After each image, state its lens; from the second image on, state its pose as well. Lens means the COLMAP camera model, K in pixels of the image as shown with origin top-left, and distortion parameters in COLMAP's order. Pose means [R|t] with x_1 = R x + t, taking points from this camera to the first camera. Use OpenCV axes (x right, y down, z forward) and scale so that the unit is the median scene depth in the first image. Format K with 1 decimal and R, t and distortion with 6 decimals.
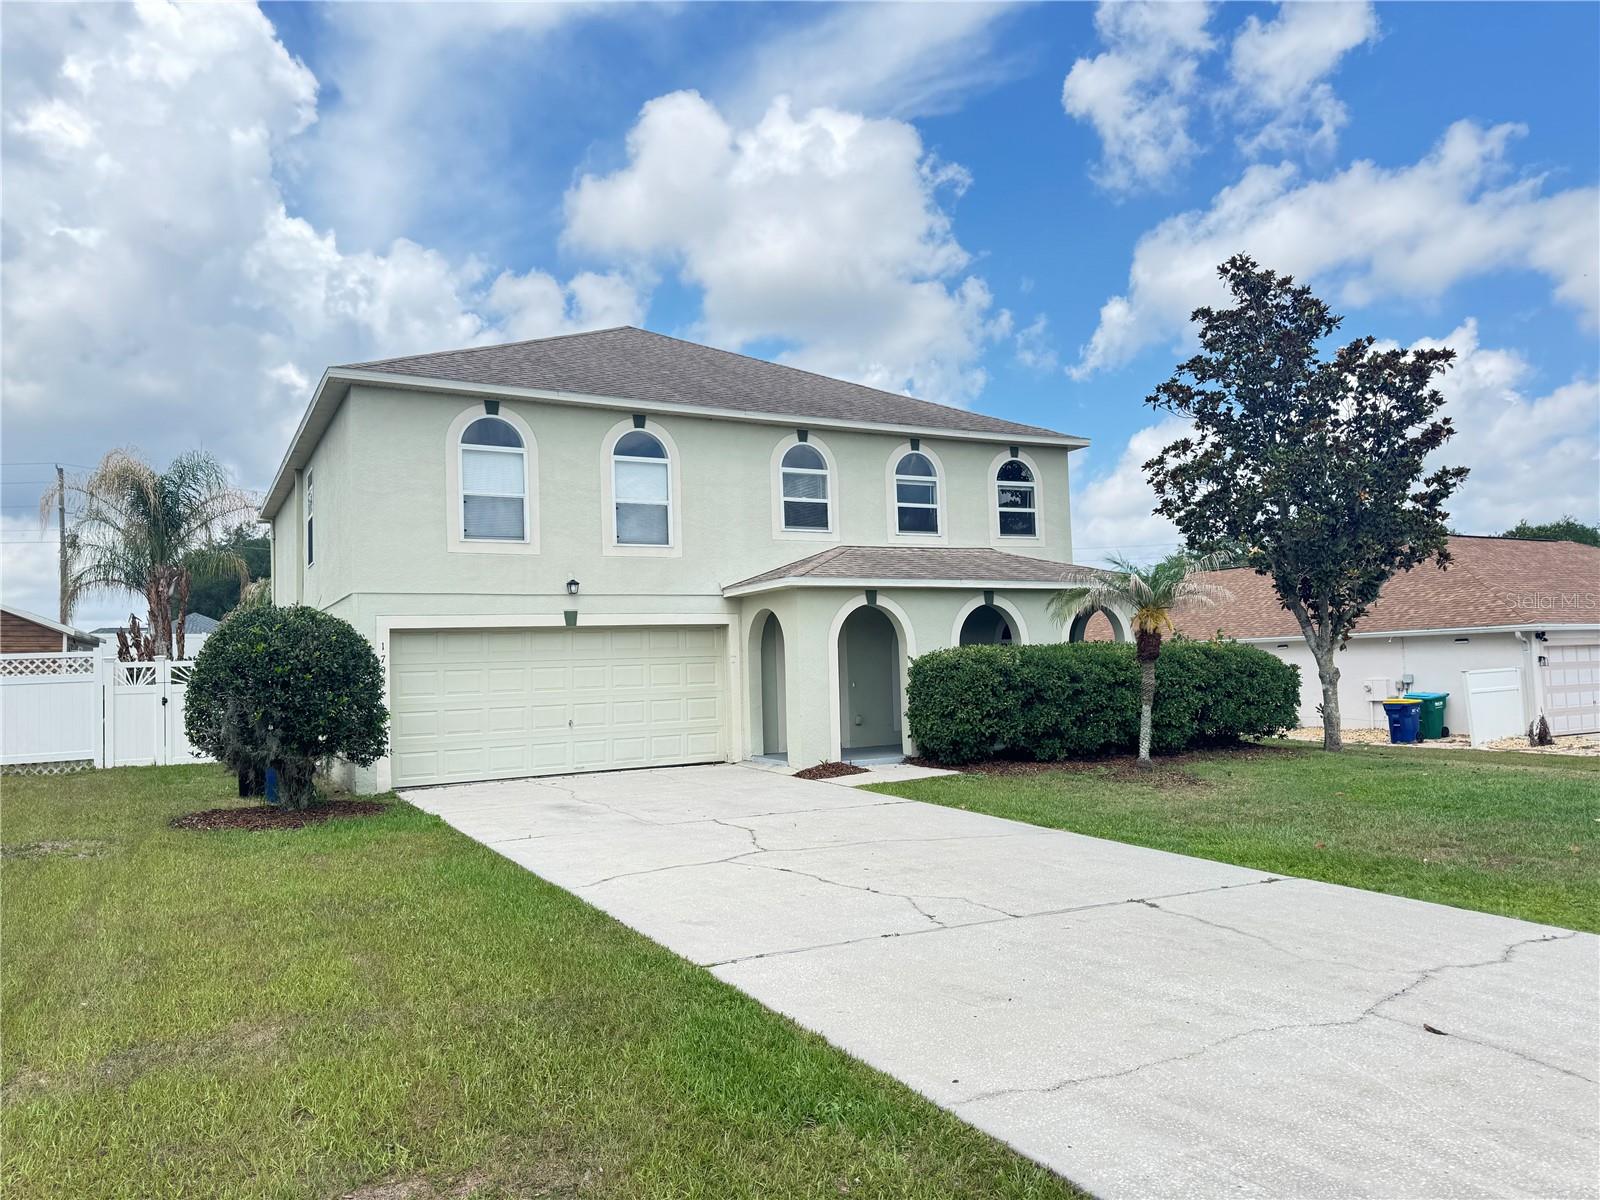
lens RADIAL K [[1150.7, 0, 839.3], [0, 1150.7, 623.0], [0, 0, 1]] dist [0.018662, -0.016900]
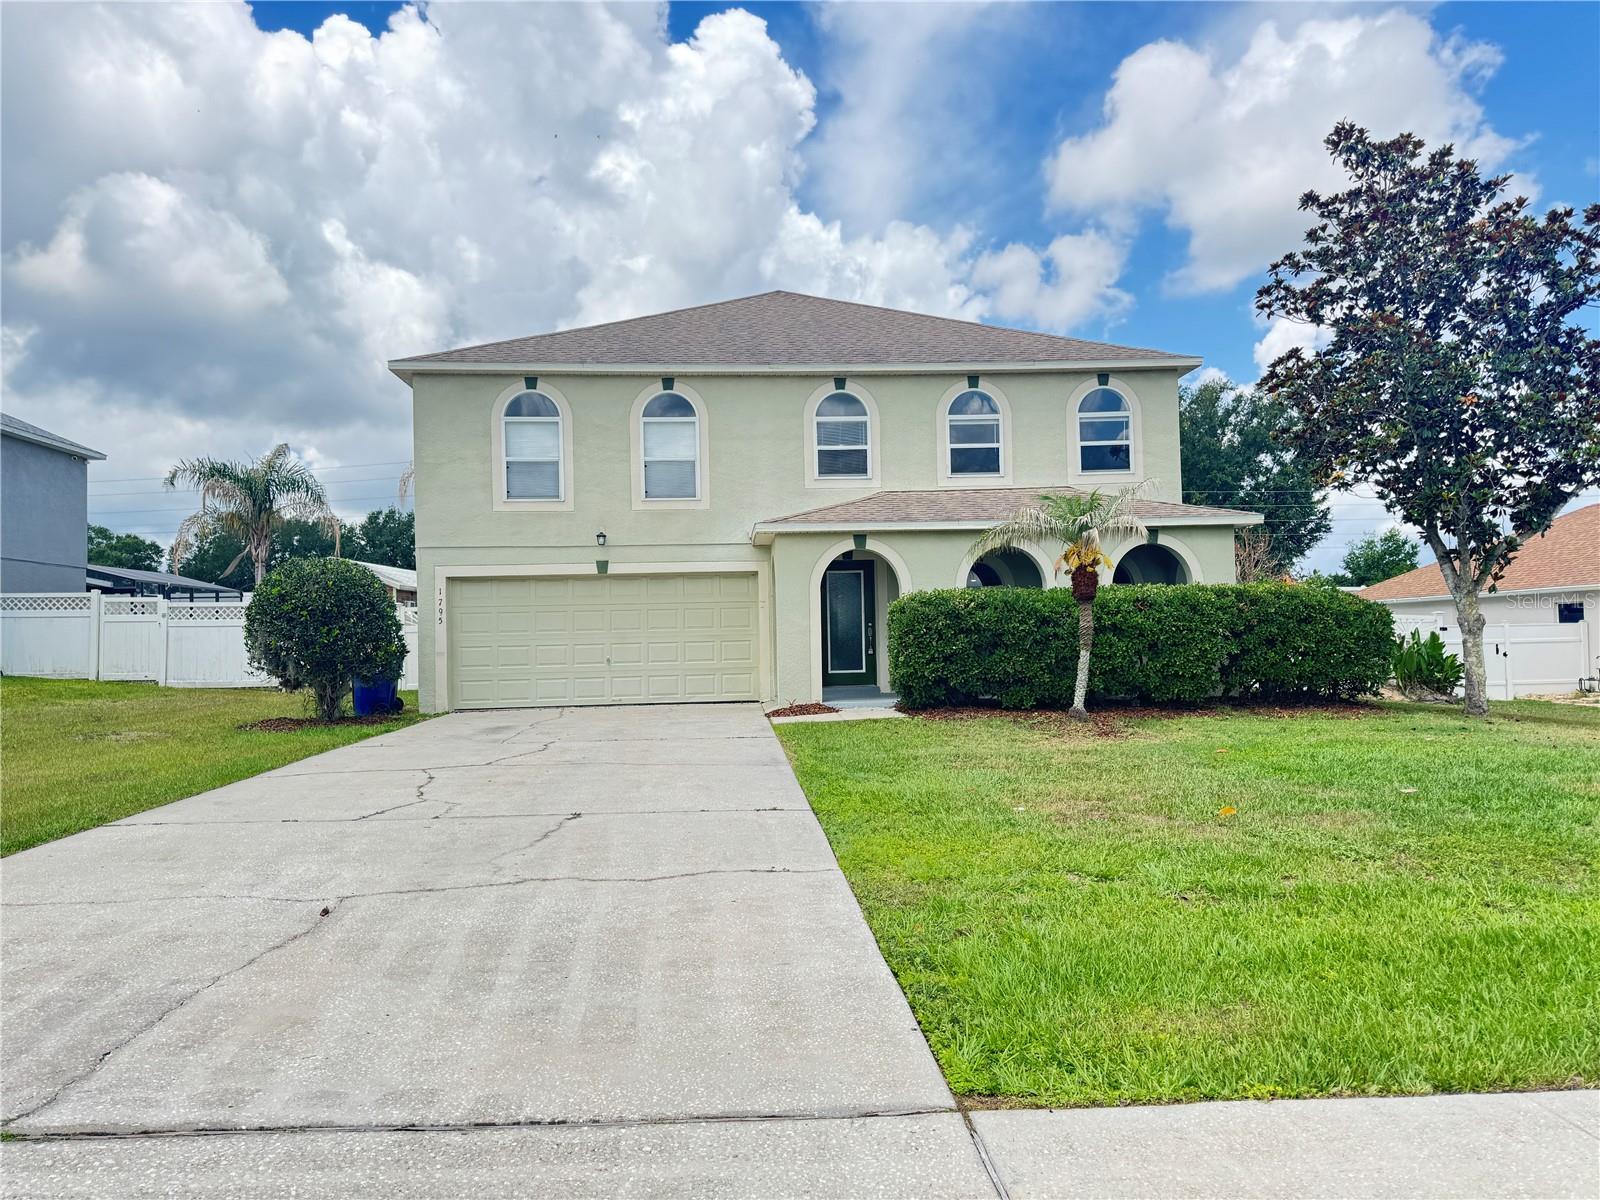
lens RADIAL K [[1150.7, 0, 813.6], [0, 1150.7, 603.5], [0, 0, 1]] dist [0.018662, -0.016900]
pose [[0.904960, -0.003272, -0.425484, 0.350961], [0.011391, 0.999798, 0.016540, 0.012613], [0.425344, -0.019814, 0.904815, 0.065339]]
